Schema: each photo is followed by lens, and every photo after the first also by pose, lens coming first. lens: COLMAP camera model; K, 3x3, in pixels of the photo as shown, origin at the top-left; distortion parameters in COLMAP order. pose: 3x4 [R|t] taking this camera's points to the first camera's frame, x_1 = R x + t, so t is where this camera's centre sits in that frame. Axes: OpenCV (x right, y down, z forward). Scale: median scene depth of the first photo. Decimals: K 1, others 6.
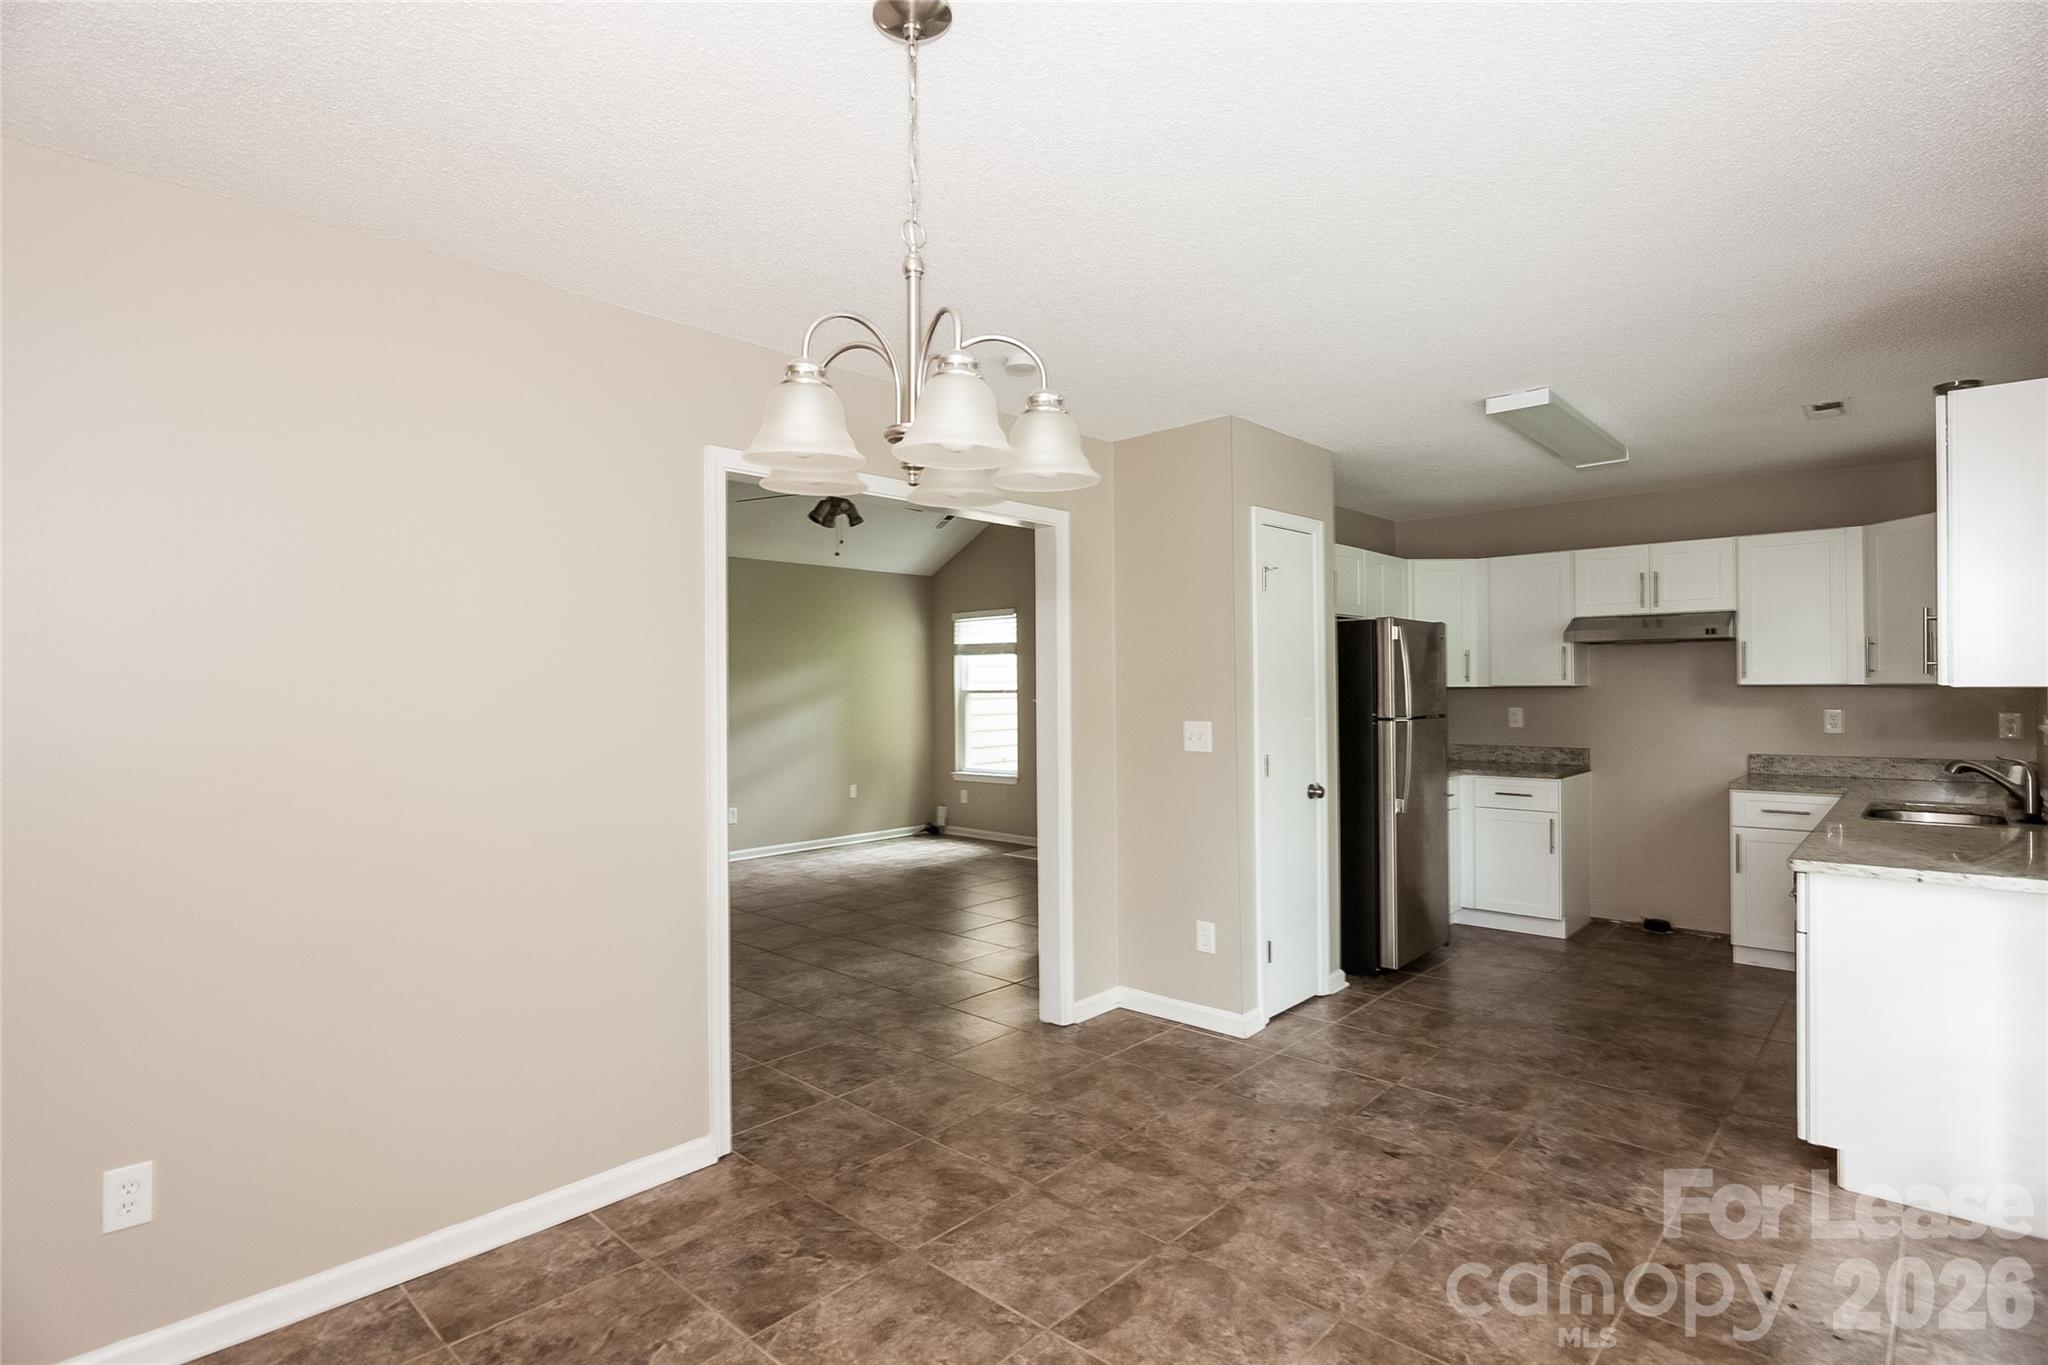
lens RADIAL K [[990.6, 0, 1057.9], [0, 990.6, 677.0], [0, 0, 1]] dist [-0.002621, -0.000609]
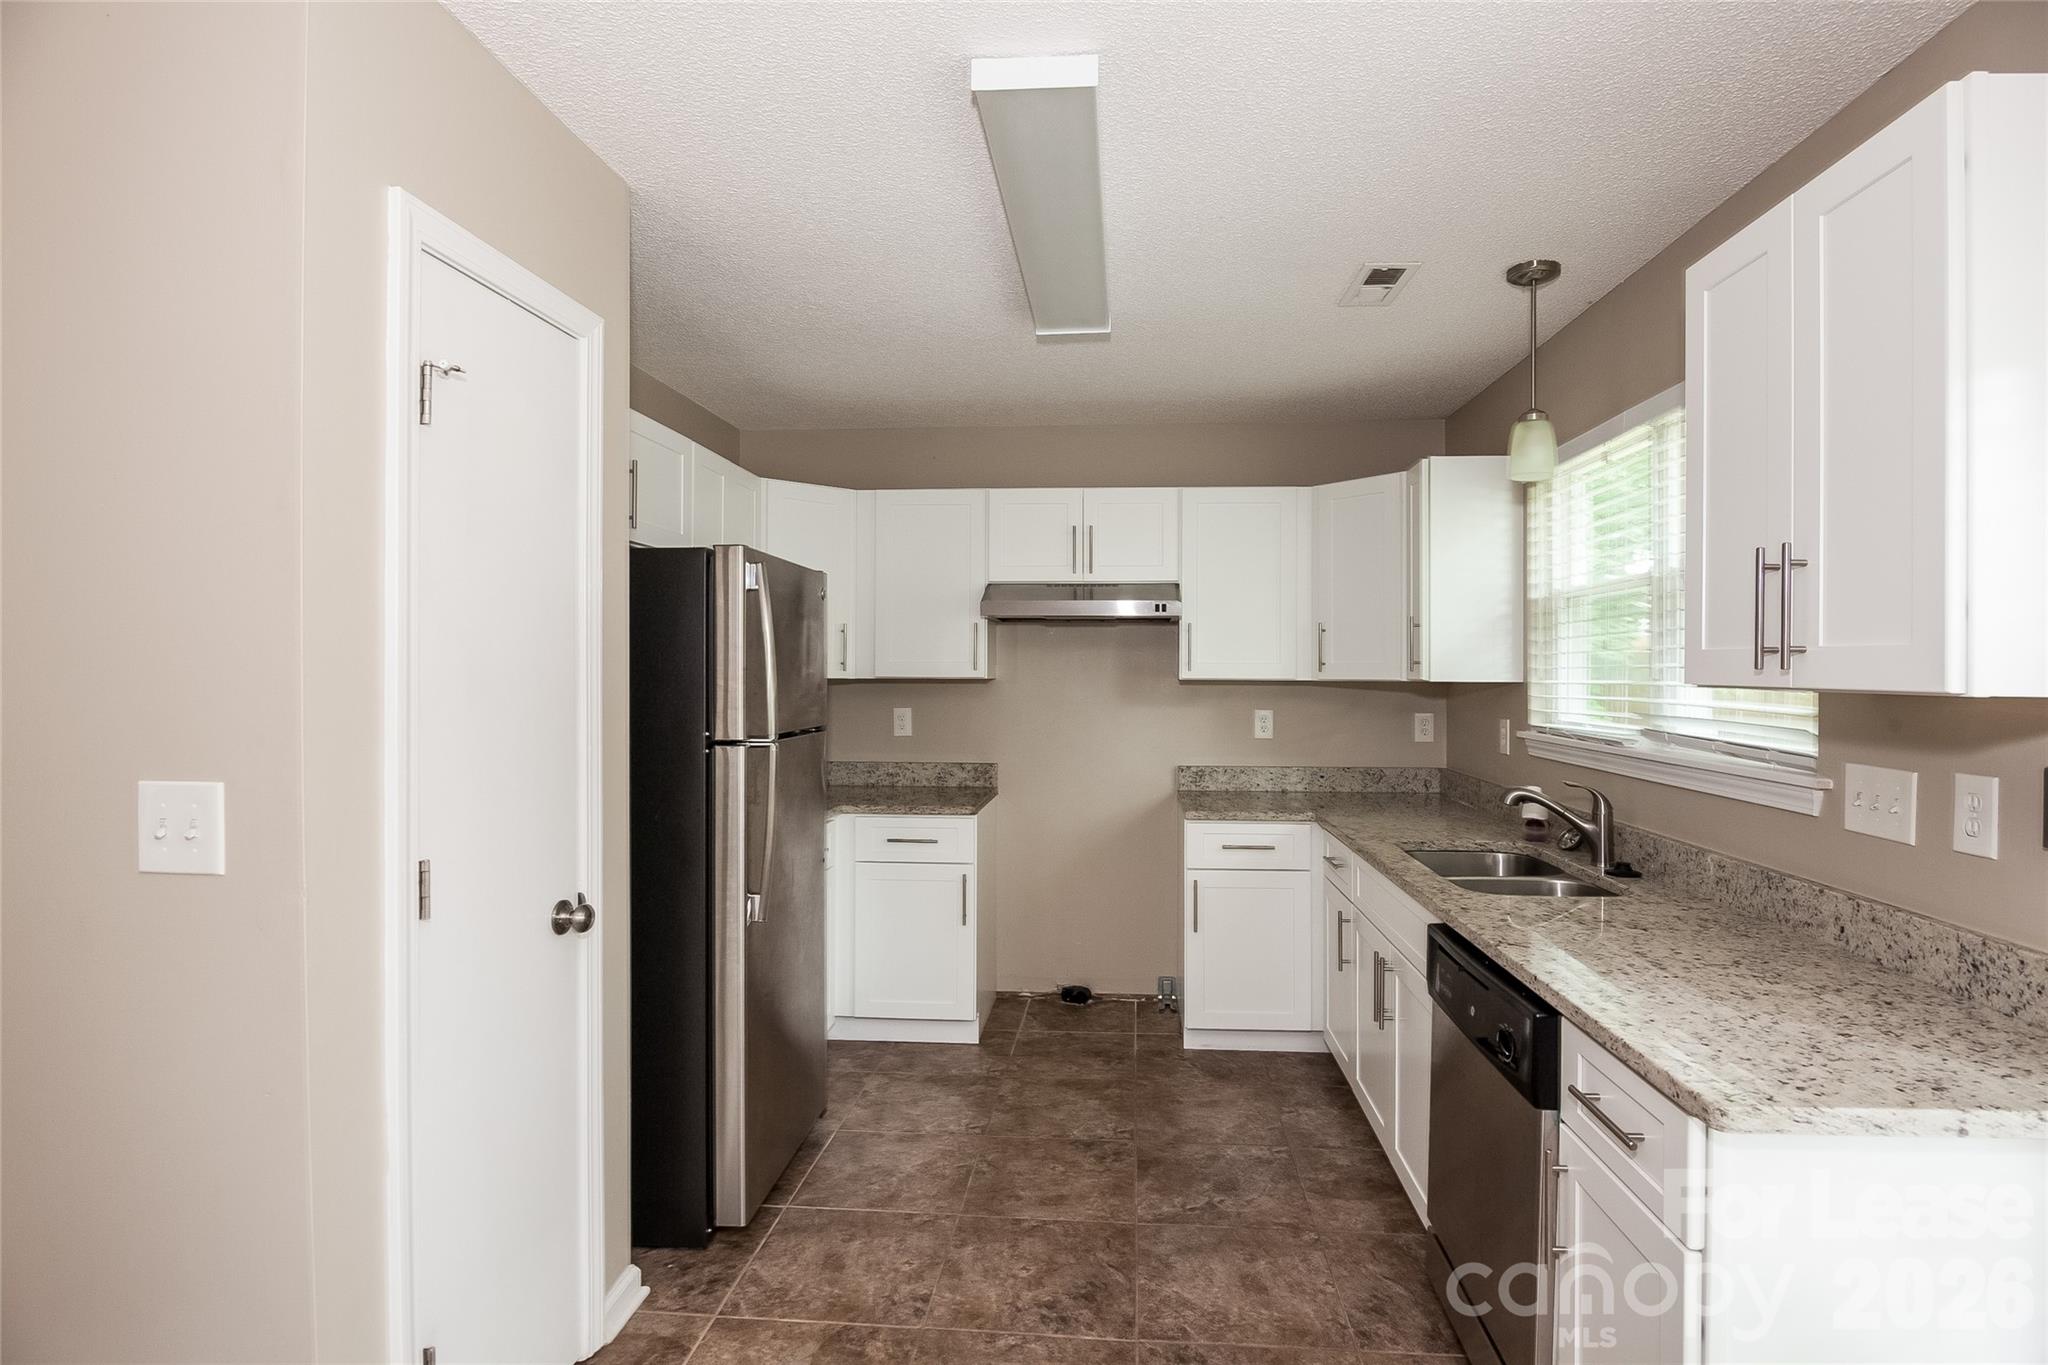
lens RADIAL K [[990.6, 0, 1057.9], [0, 990.6, 677.0], [0, 0, 1]] dist [-0.002621, -0.000609]
pose [[0.789475, 0.008268, 0.613727, 0.137593], [-0.016069, 0.999845, 0.007201, 0.001906], [-0.613572, -0.015547, 0.789485, 0.449434]]
